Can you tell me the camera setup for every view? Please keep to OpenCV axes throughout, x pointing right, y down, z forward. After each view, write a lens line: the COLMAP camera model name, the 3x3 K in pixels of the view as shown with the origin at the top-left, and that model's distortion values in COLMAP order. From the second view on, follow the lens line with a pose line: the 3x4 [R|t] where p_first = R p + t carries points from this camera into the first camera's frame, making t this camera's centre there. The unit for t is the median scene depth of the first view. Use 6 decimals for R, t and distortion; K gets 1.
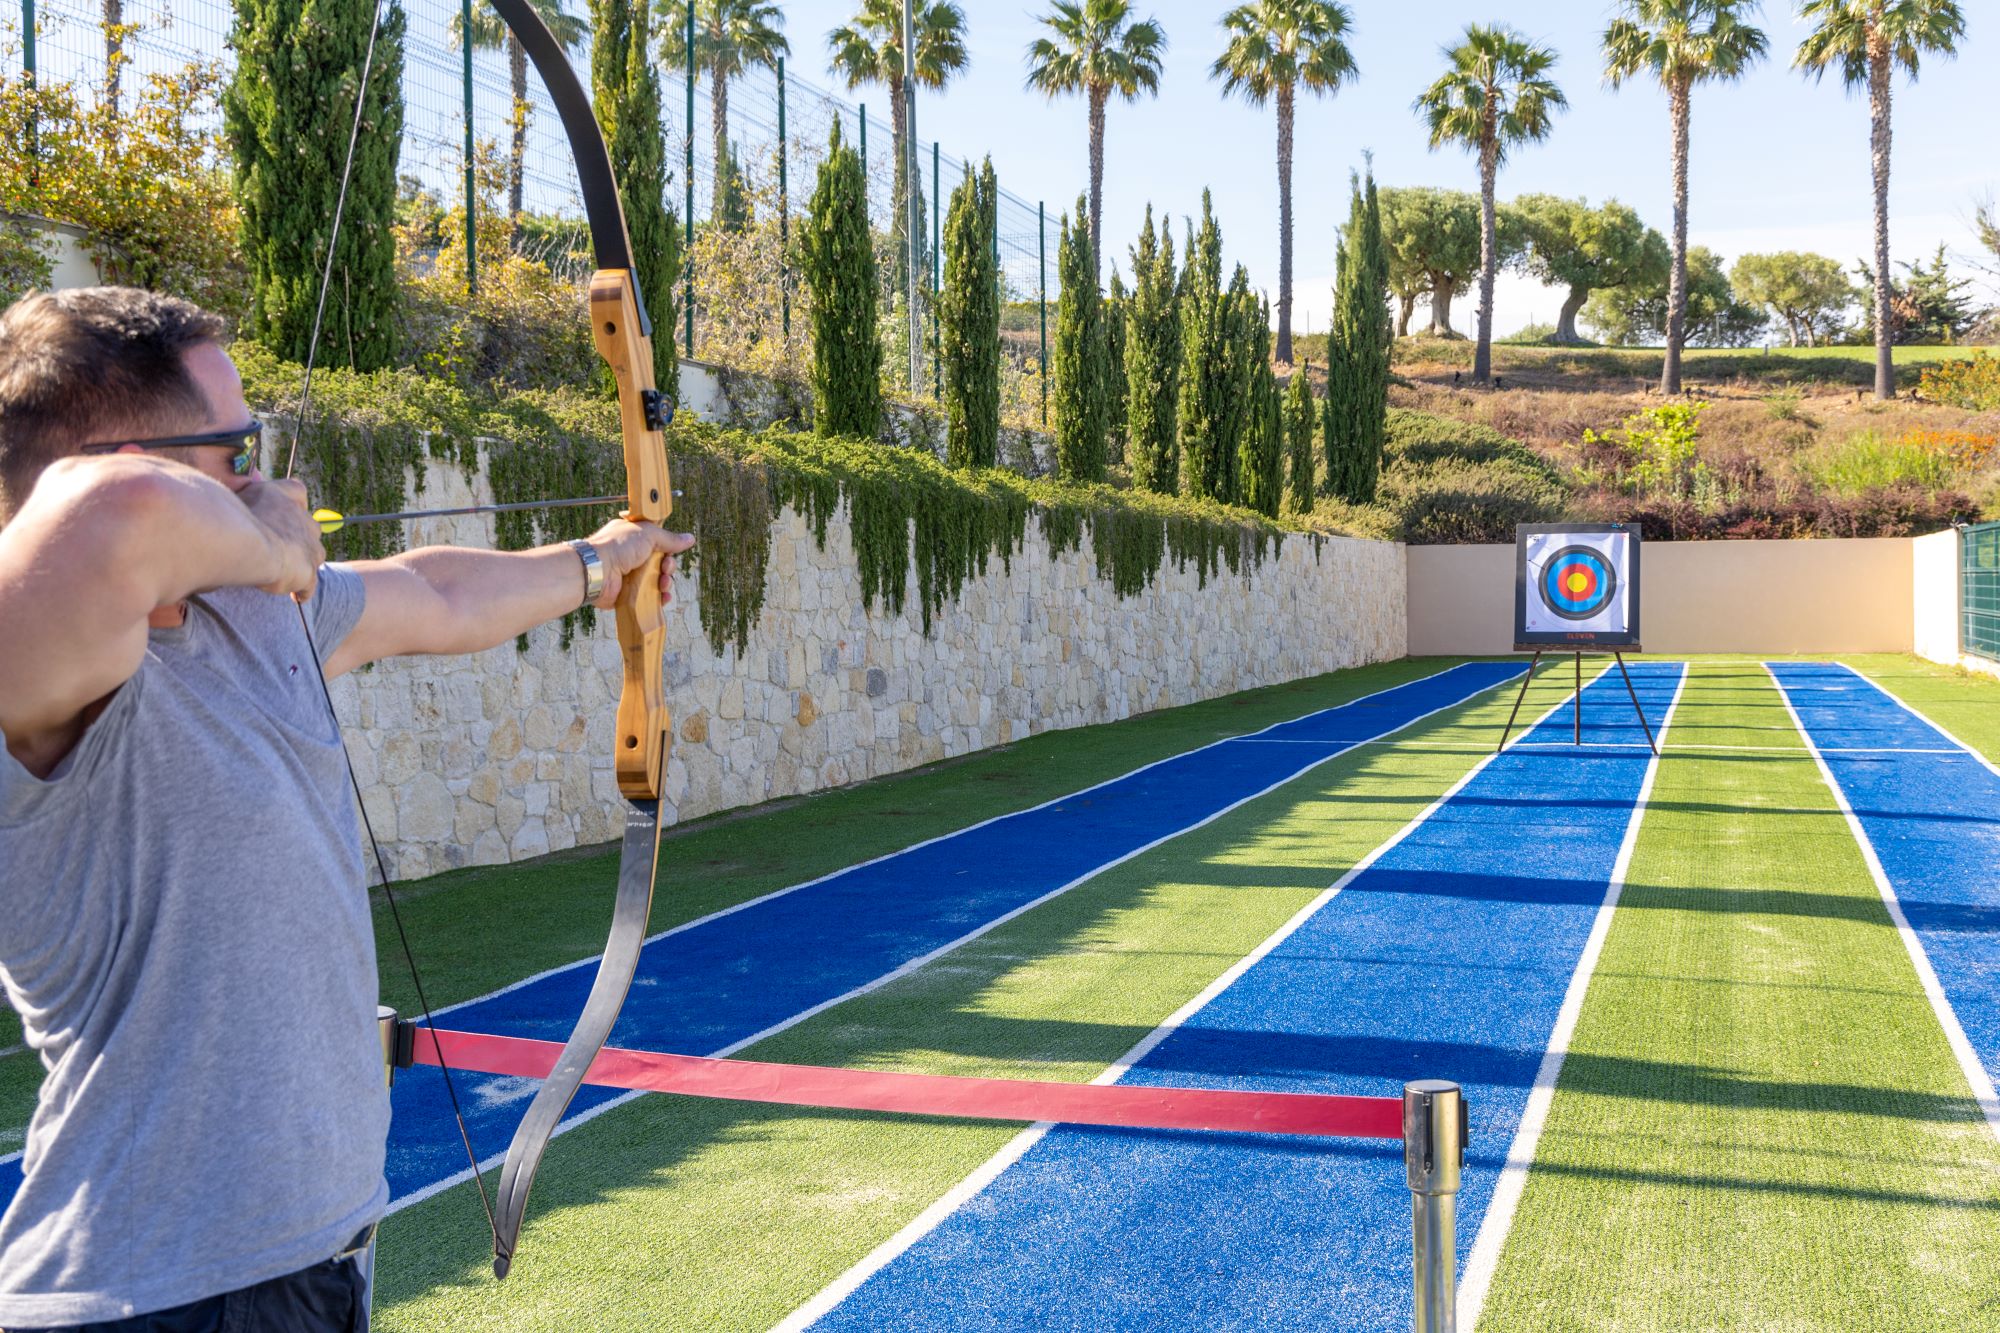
lens RADIAL K [[2267.0, 0, 1004.1], [0, 2267.0, 658.5], [0, 0, 1]] dist [0.005106, 0.000000]
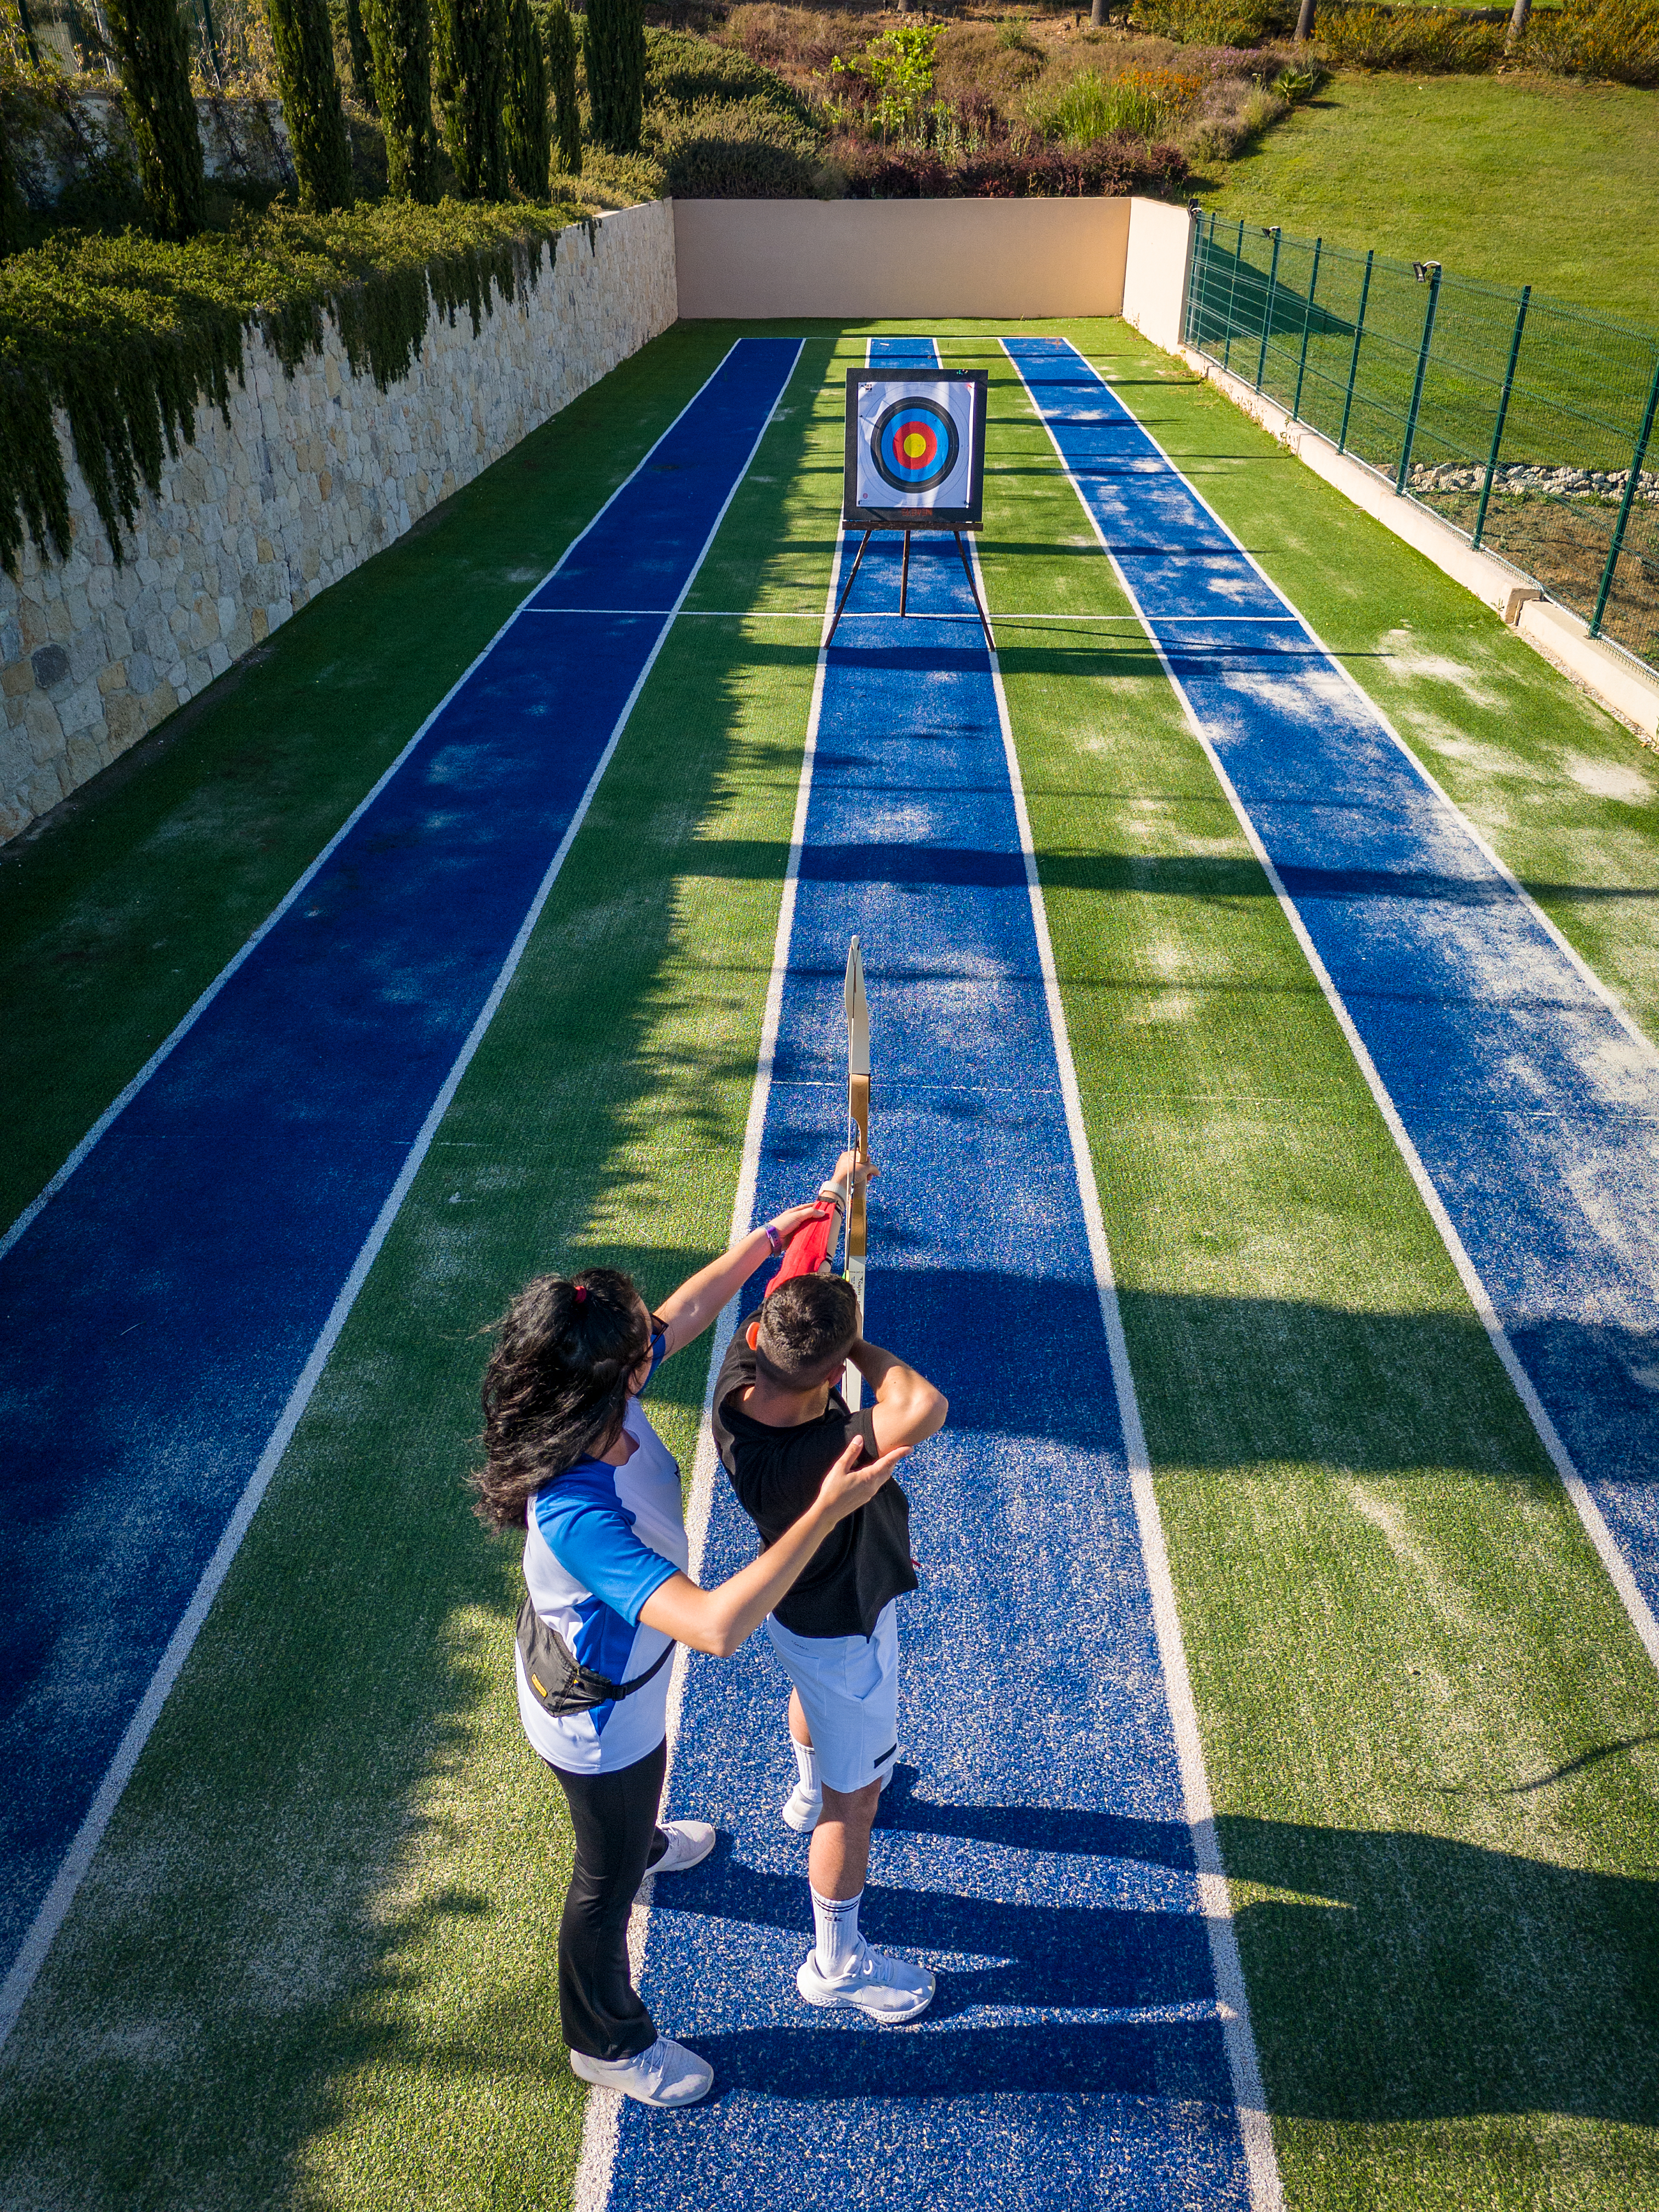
lens RADIAL K [[1656.6, 0, 807.6], [0, 1656.6, 1114.1], [0, 0, 1]] dist [0.049984, -0.027960]
pose [[0.967824, -0.123657, 0.219147, 0.017757], [0.006099, 0.882191, 0.470853, -0.044711], [-0.251553, -0.454366, 0.854560, 0.145726]]
